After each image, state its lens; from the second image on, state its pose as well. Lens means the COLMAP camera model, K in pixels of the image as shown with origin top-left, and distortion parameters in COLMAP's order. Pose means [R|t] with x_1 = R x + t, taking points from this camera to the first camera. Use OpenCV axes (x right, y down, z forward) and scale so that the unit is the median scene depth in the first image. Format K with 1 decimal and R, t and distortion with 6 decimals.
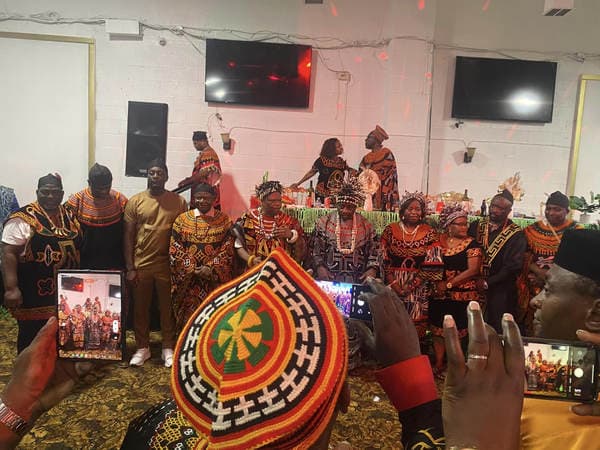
lens RADIAL K [[485.5, 0, 300.1], [0, 485.5, 206.2], [0, 0, 1]] dist [0.003745, 0.053399]
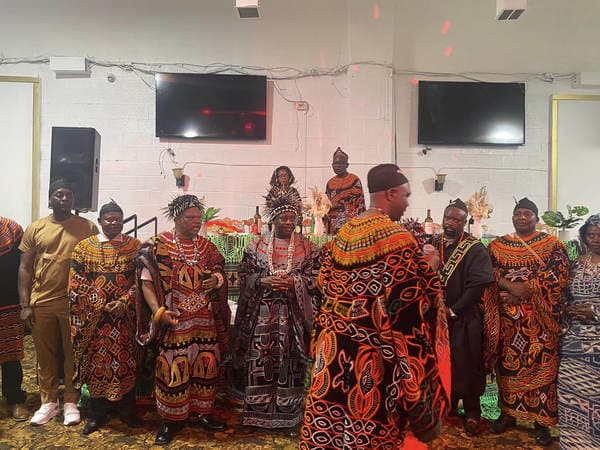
lens RADIAL K [[459.5, 0, 298.6], [0, 459.5, 221.1], [0, 0, 1]] dist [0.014486, -0.002400]
pose [[0.998864, -0.040589, -0.024973, 0.100435], [0.037876, 0.994175, -0.100900, 0.051508], [0.028923, 0.099840, 0.994583, 0.122851]]
